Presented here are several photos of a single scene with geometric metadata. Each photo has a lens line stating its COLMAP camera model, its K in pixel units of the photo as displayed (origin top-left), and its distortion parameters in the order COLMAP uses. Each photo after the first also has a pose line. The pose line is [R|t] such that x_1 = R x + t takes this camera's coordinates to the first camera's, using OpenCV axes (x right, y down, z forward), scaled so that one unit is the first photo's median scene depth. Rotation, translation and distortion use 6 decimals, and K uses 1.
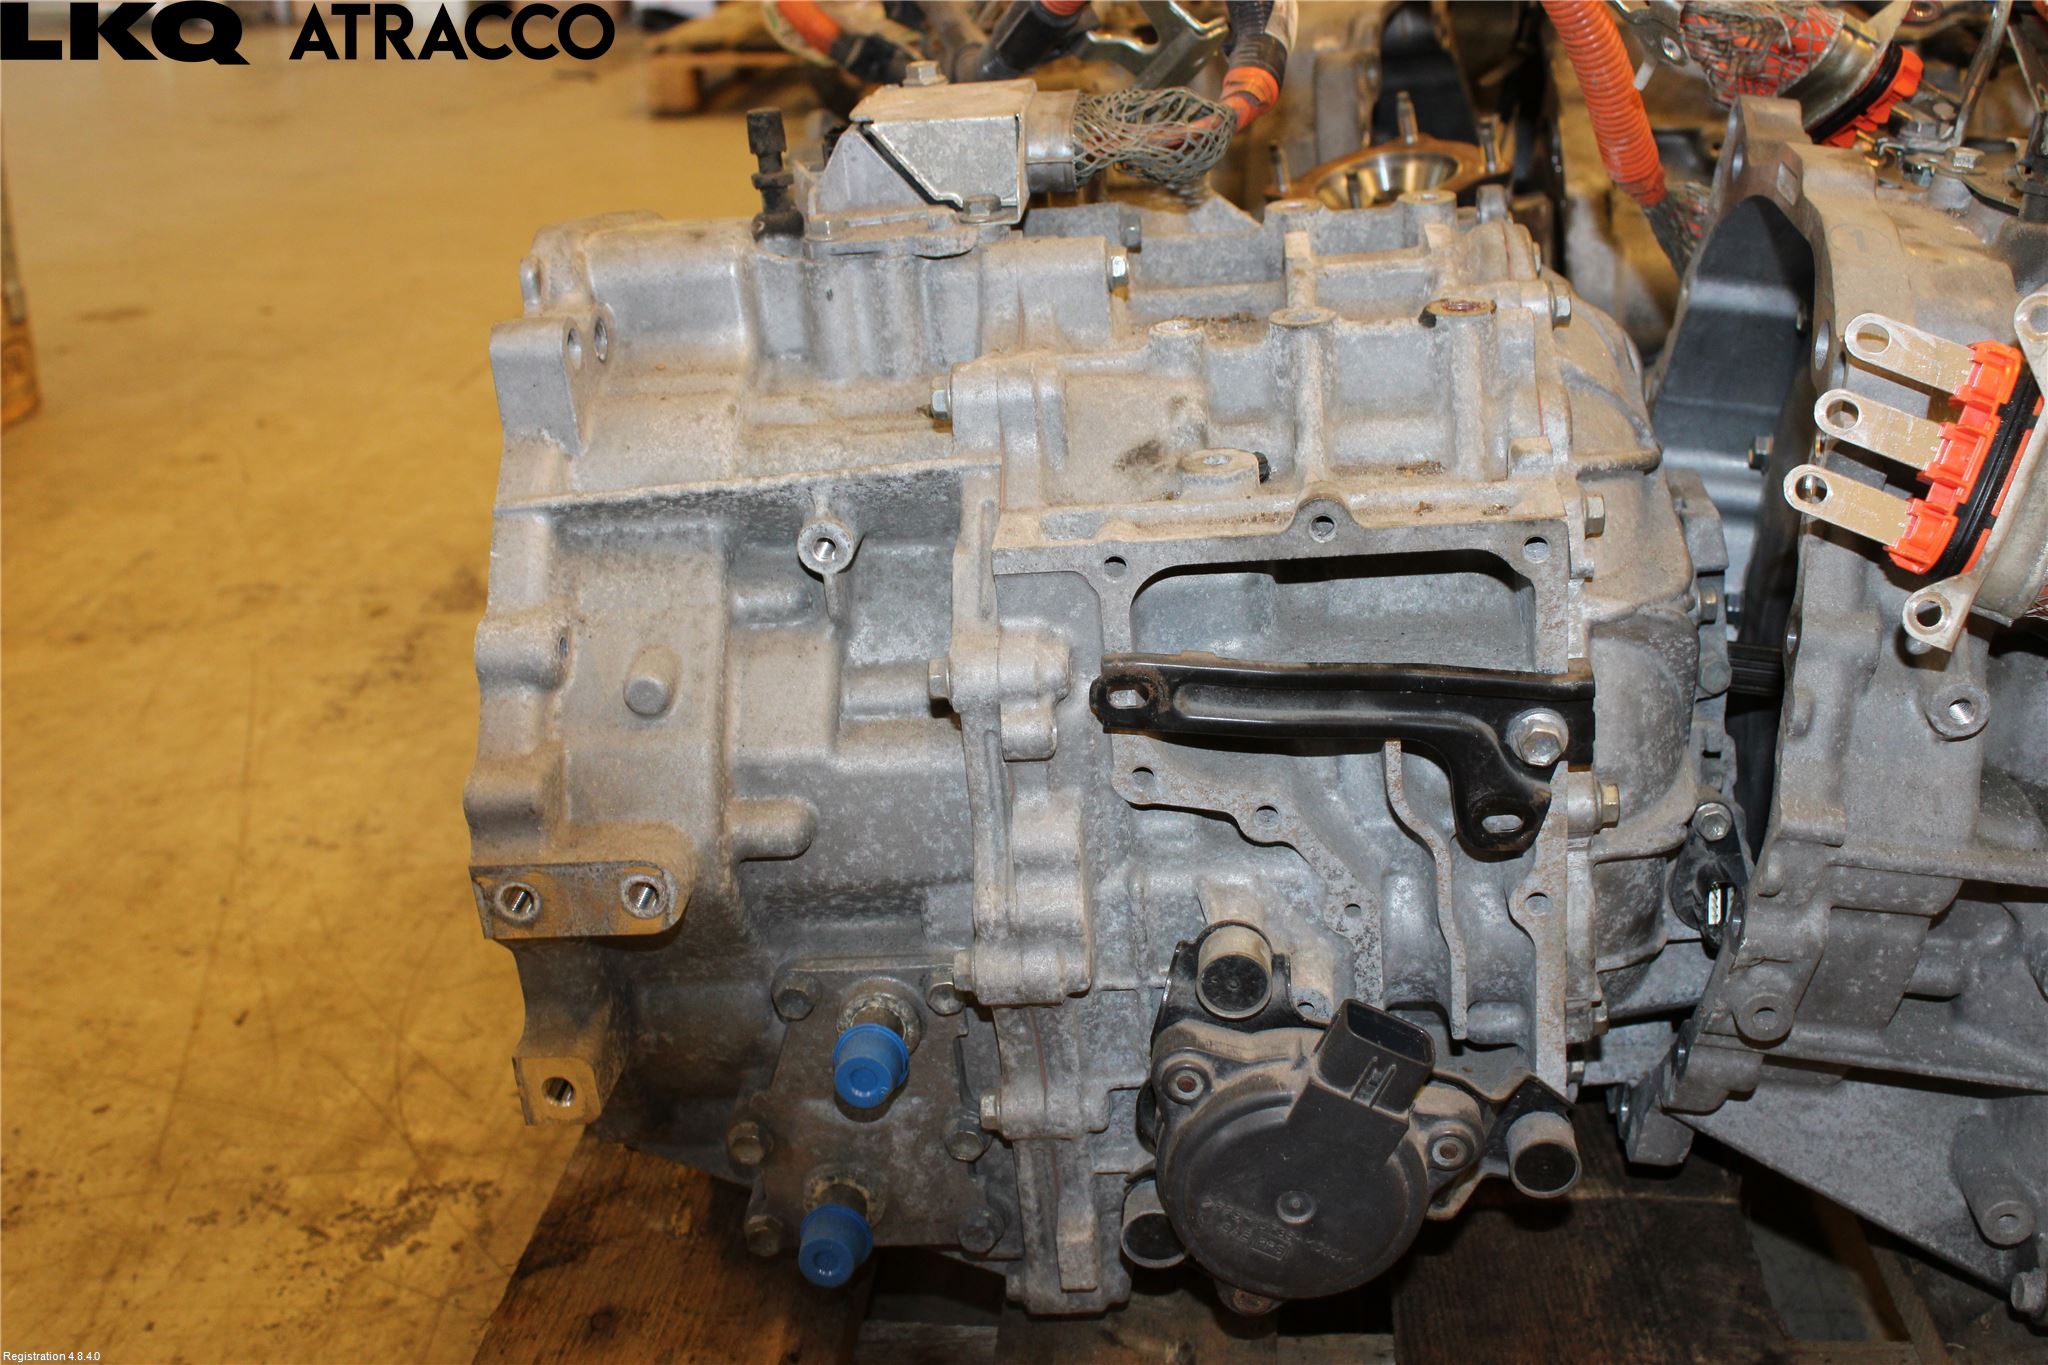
lens RADIAL K [[2318.2, 0, 1028.0], [0, 2318.2, 686.7], [0, 0, 1]] dist [-0.061251, 0.000000]
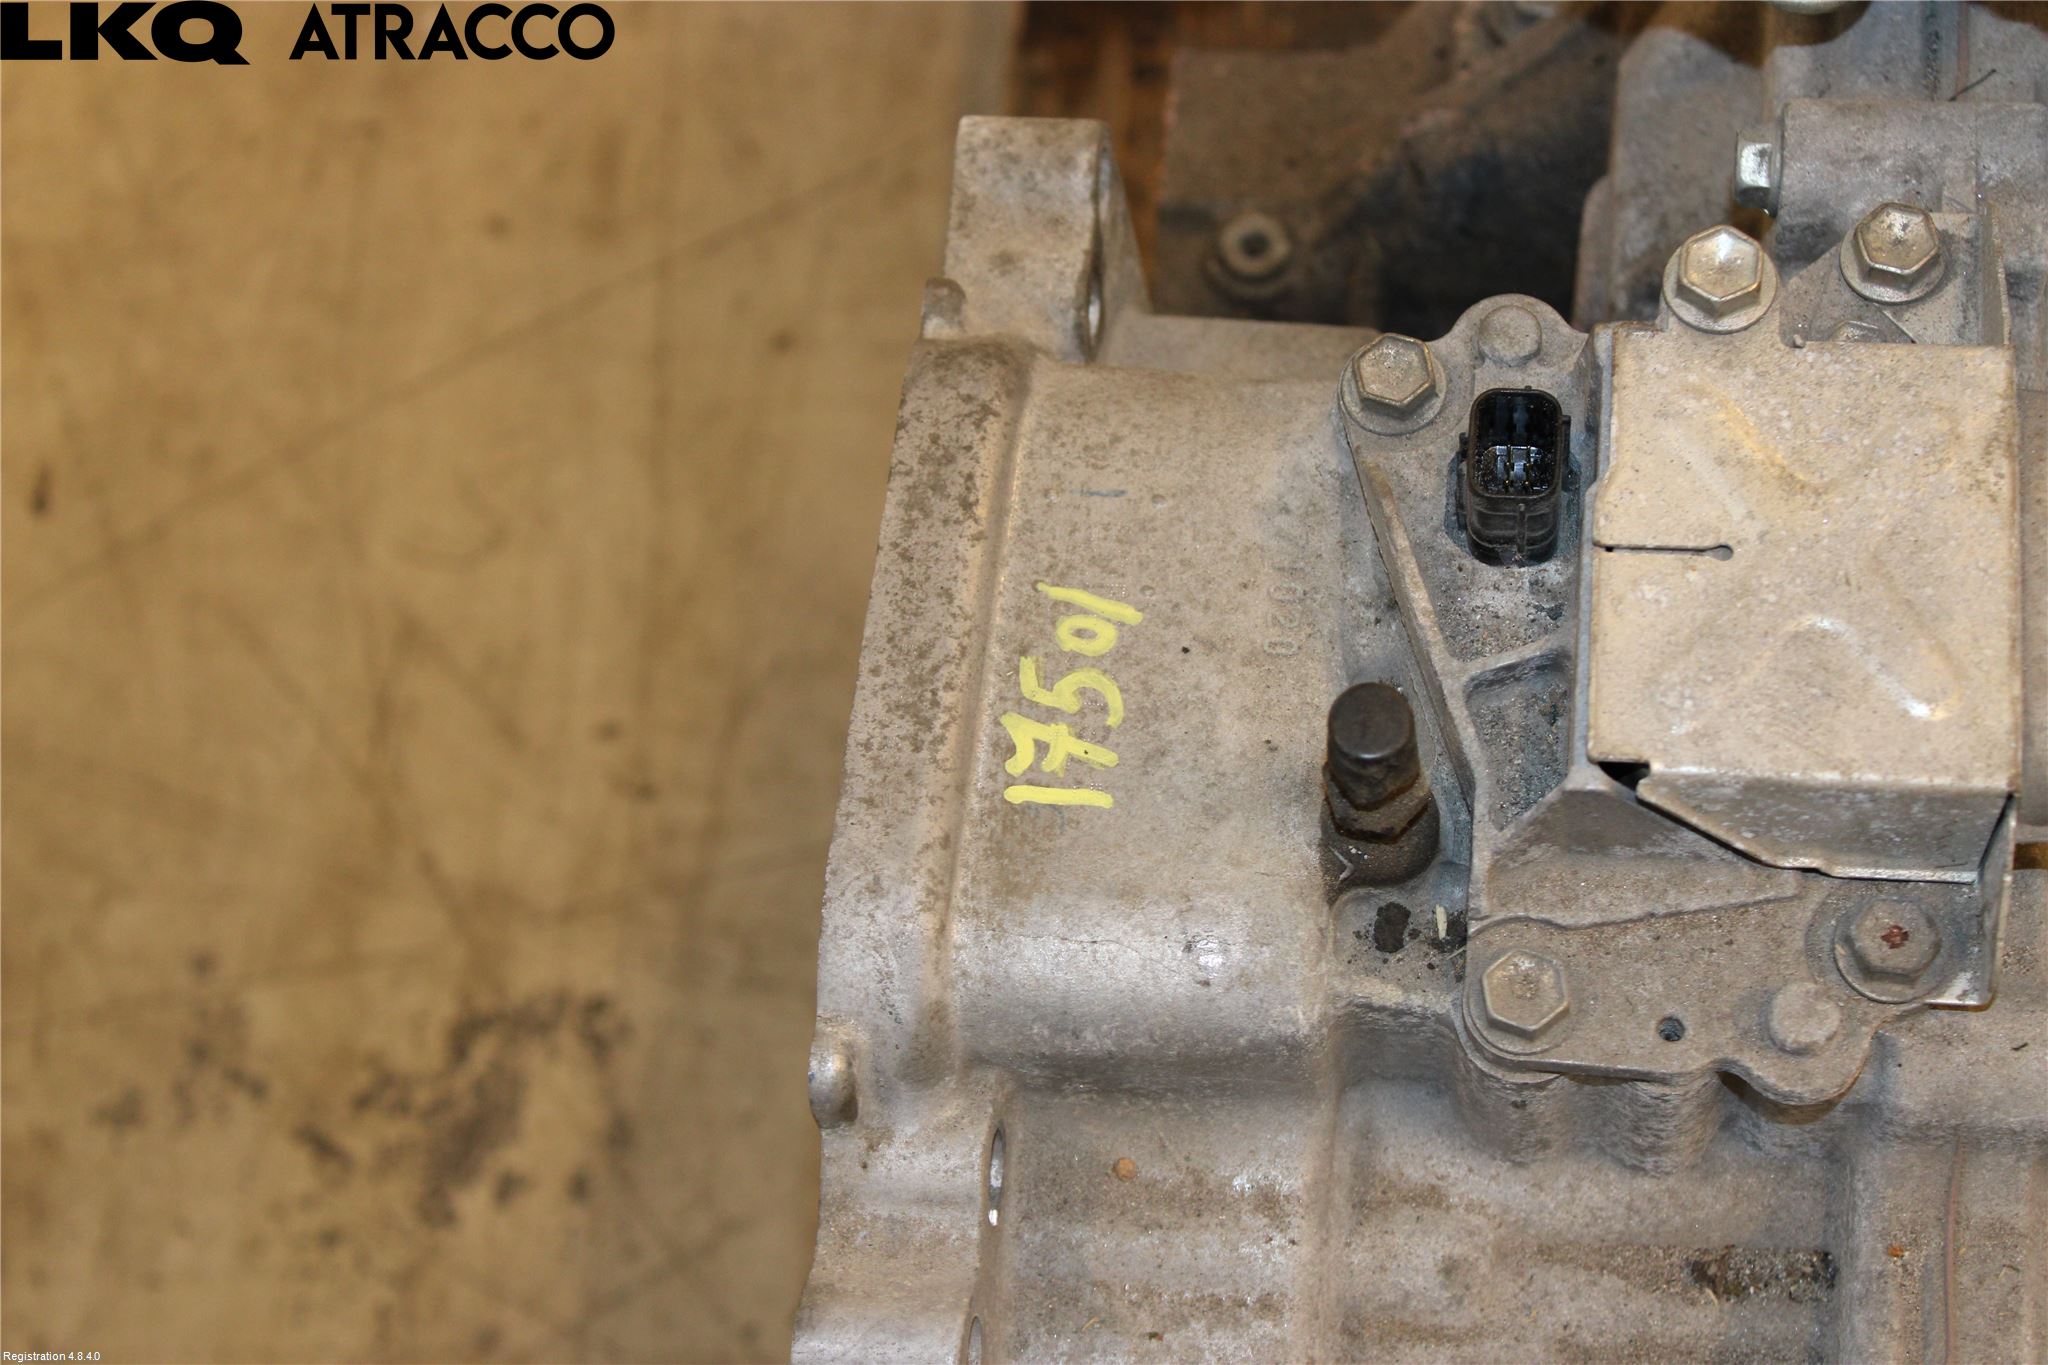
lens RADIAL K [[3954.4, 0, 1024.6], [0, 3954.4, 682.4], [0, 0, 1]] dist [0.033848, 0.000000]
pose [[0.999855, -0.003559, -0.016623, -0.161444], [0.014063, 0.722519, 0.691209, -0.721748], [0.009551, -0.691342, 0.722464, 0.500666]]
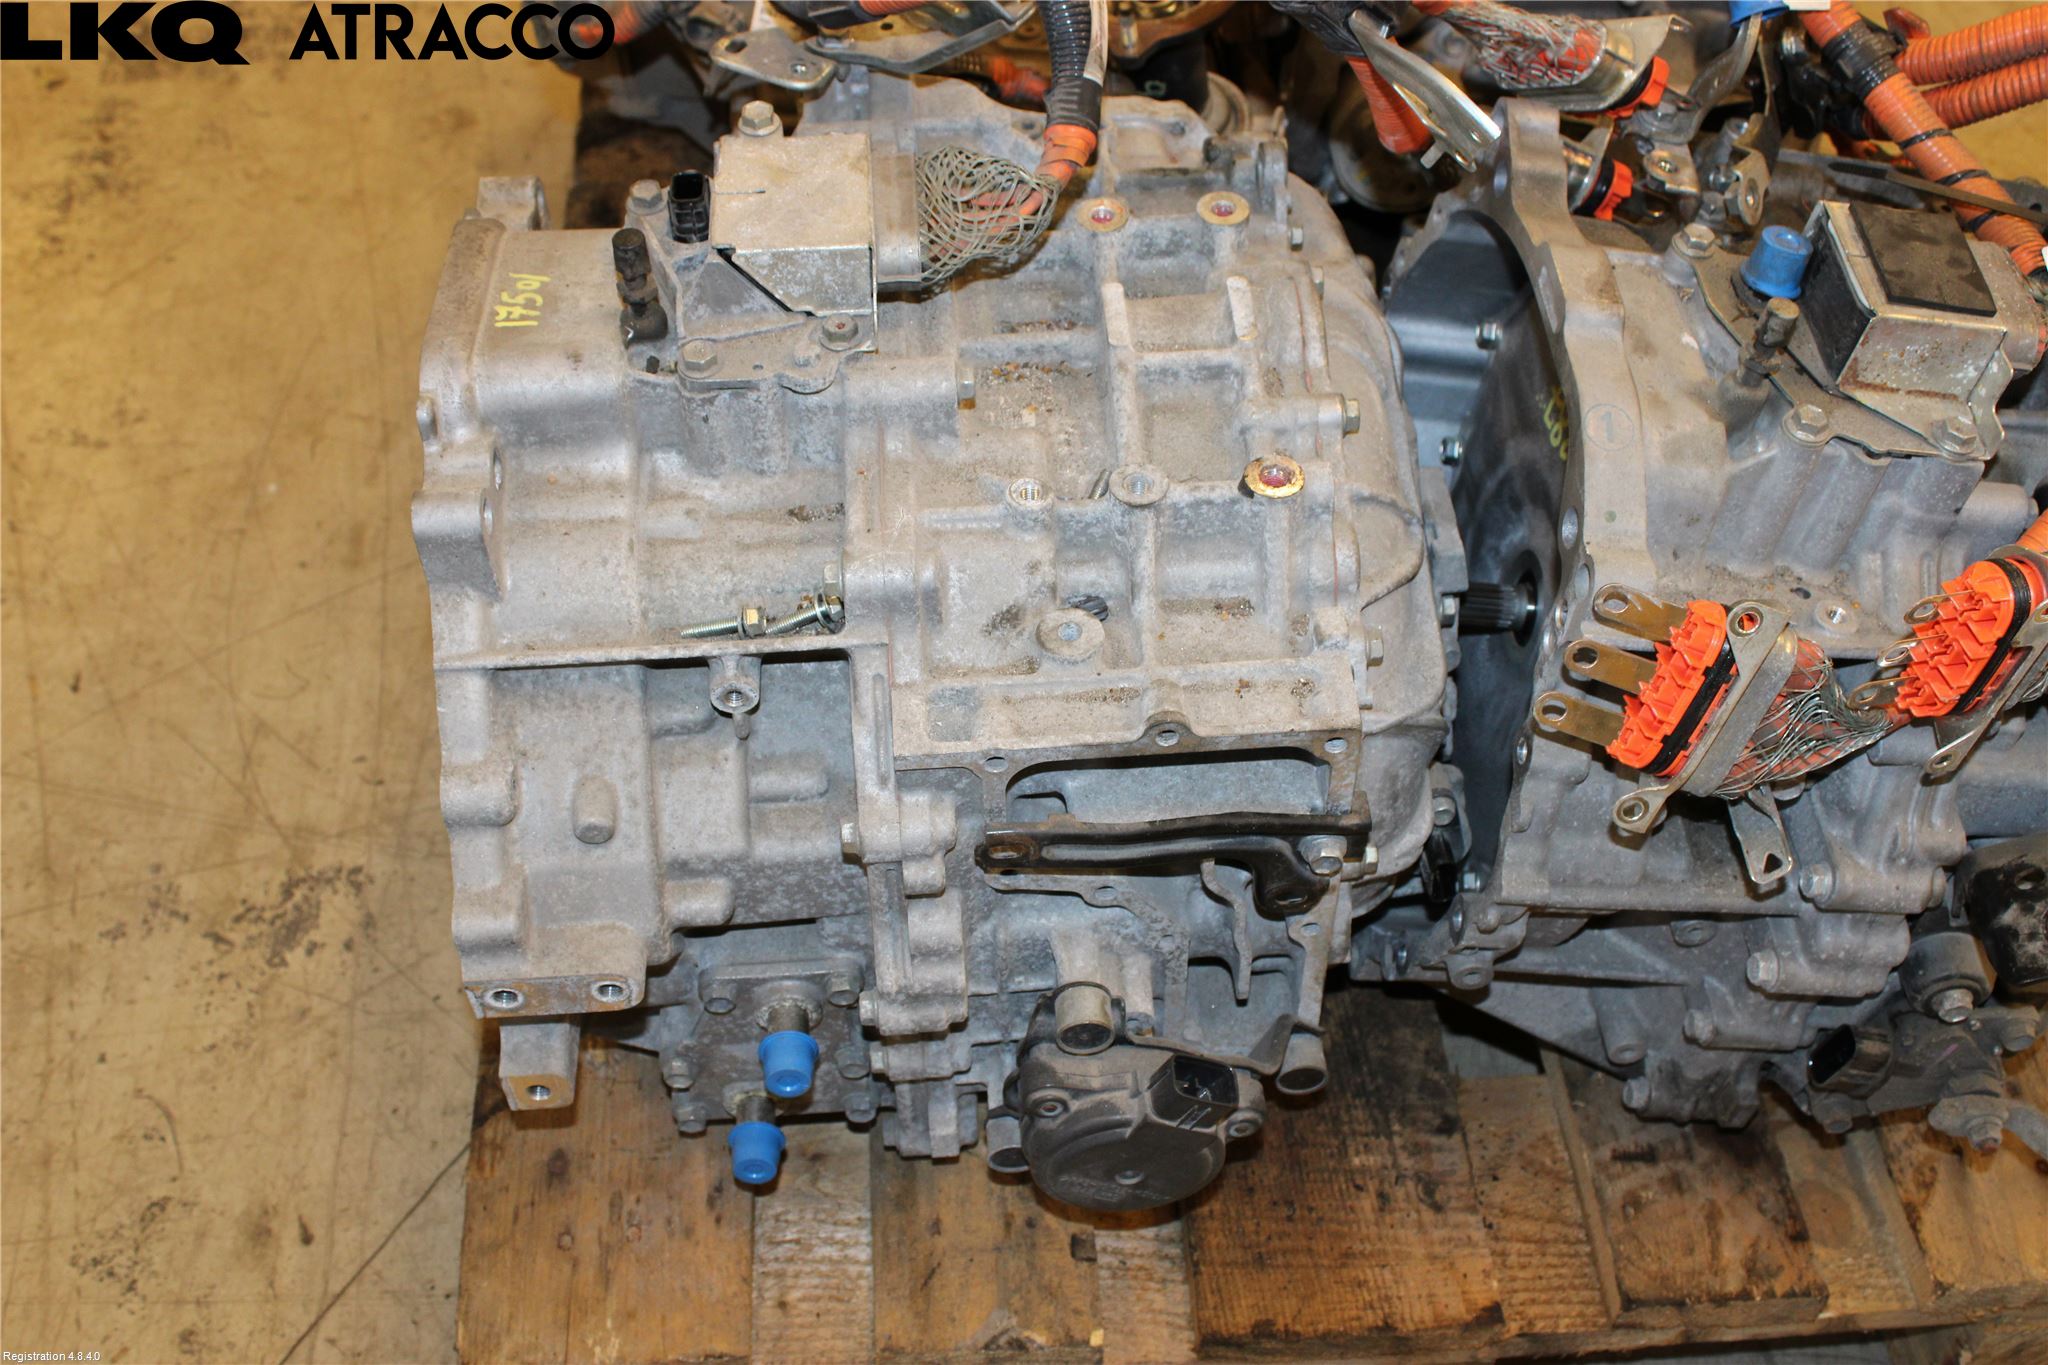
lens RADIAL K [[2318.2, 0, 1022.0], [0, 2318.2, 679.6], [0, 0, 1]] dist [-0.061251, 0.000000]
pose [[0.985738, -0.067364, 0.154215, -0.112099], [-0.005098, 0.904014, 0.427472, -0.512661], [-0.168209, -0.422162, 0.890778, -0.055646]]
